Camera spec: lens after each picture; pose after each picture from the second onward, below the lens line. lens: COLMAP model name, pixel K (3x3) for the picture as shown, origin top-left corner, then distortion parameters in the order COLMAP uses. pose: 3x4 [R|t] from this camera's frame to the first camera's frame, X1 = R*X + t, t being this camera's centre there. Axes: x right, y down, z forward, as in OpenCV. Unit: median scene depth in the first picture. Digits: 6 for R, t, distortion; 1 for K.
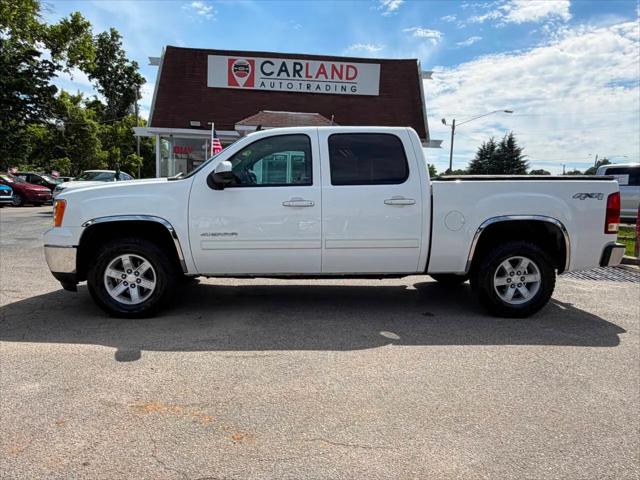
lens RADIAL K [[442.0, 0, 307.0], [0, 442.0, 239.0], [0, 0, 1]] dist [0.005817, 0.001653]
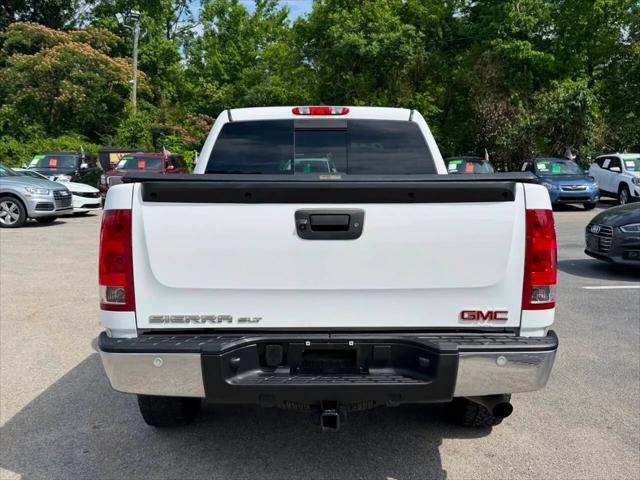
lens RADIAL K [[641.8, 0, 323.9], [0, 641.8, 240.2], [0, 0, 1]] dist [0.195413, -0.428059]
pose [[-0.014598, 0.087265, -0.996078, 1.311735], [-0.103263, 0.990726, 0.088310, -0.154533], [0.994547, 0.104147, -0.005452, 1.205030]]
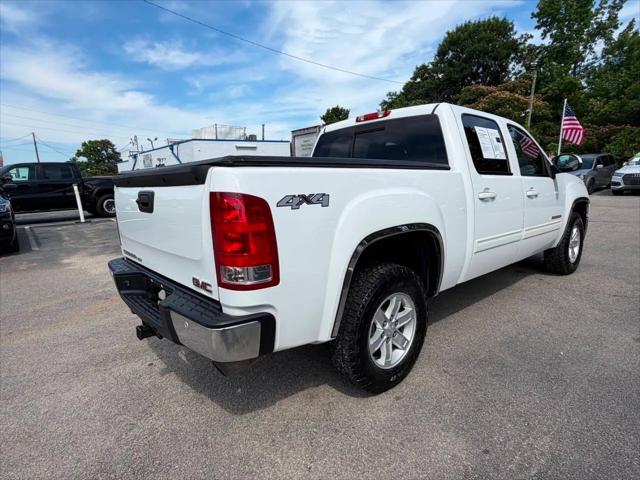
lens RADIAL K [[367.0, 0, 320.0], [0, 367.0, 240.0], [0, 0, 1]] dist [-0.001454, -0.000445]
pose [[-0.768940, 0.116589, -0.628600, 0.848723], [-0.042076, 0.971871, 0.231726, -0.191134], [0.637934, 0.204632, -0.742405, 1.731636]]
